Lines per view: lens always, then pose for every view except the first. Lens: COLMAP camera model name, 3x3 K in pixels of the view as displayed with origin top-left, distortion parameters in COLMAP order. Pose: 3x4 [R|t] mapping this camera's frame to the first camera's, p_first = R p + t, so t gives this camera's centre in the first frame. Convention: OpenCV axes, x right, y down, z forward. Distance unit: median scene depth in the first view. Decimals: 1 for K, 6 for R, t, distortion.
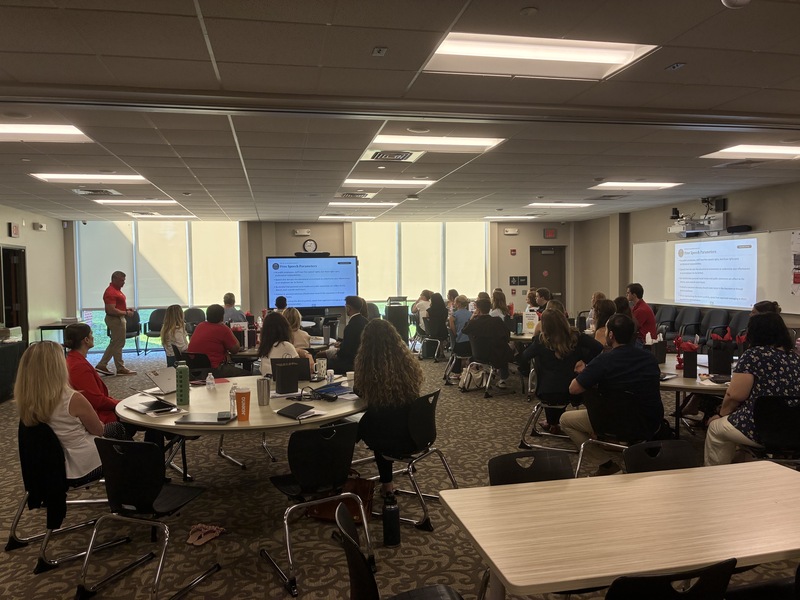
lens RADIAL K [[607.4, 0, 402.1], [0, 607.4, 273.1], [0, 0, 1]] dist [0.011317, -0.003483]
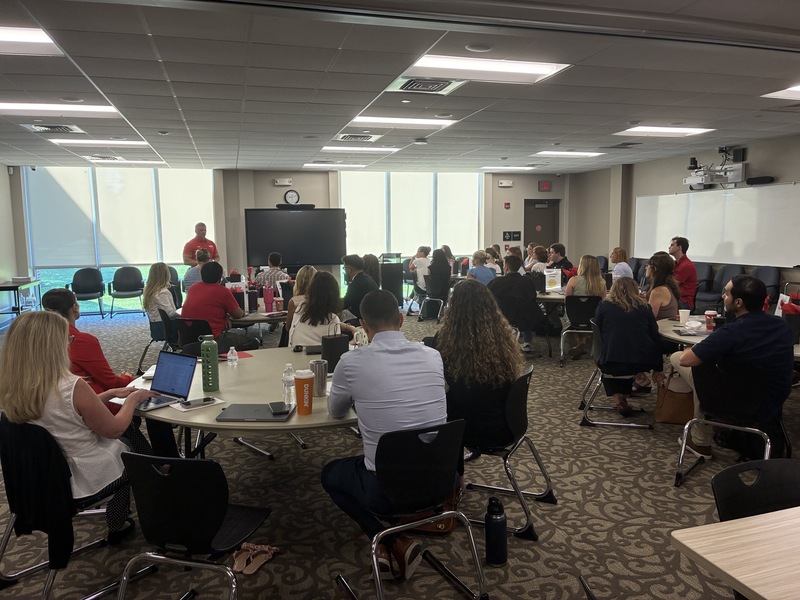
lens RADIAL K [[607.4, 0, 402.1], [0, 607.4, 273.1], [0, 0, 1]] dist [0.011317, -0.003483]
pose [[0.996868, -0.003825, 0.078990, -0.072607], [-0.001766, 0.997504, 0.070588, 0.004977], [-0.079062, -0.070506, 0.994373, 0.088710]]
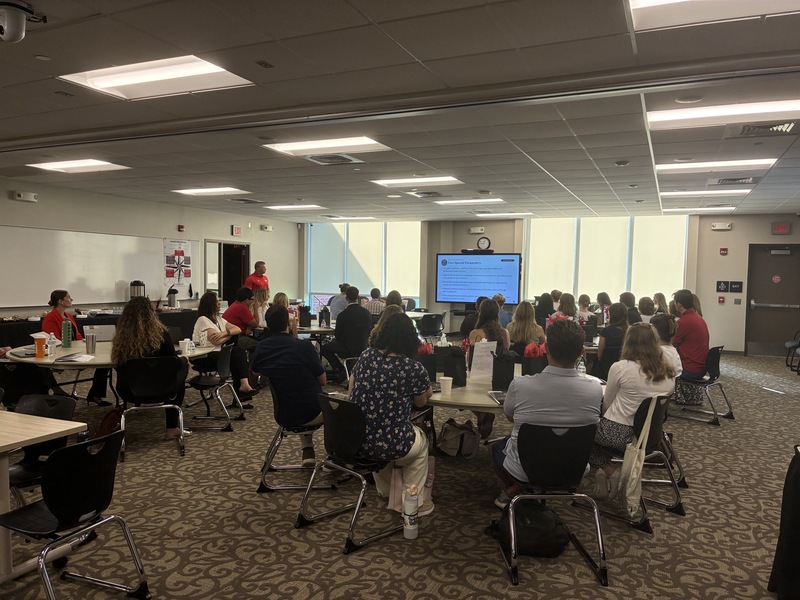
lens RADIAL K [[607.4, 0, 402.1], [0, 607.4, 273.1], [0, 0, 1]] dist [0.011317, -0.003483]
pose [[0.807422, 0.030479, -0.589186, 0.421497], [-0.029288, 0.999504, 0.011568, -0.002887], [0.589246, 0.007916, 0.807915, 0.110180]]
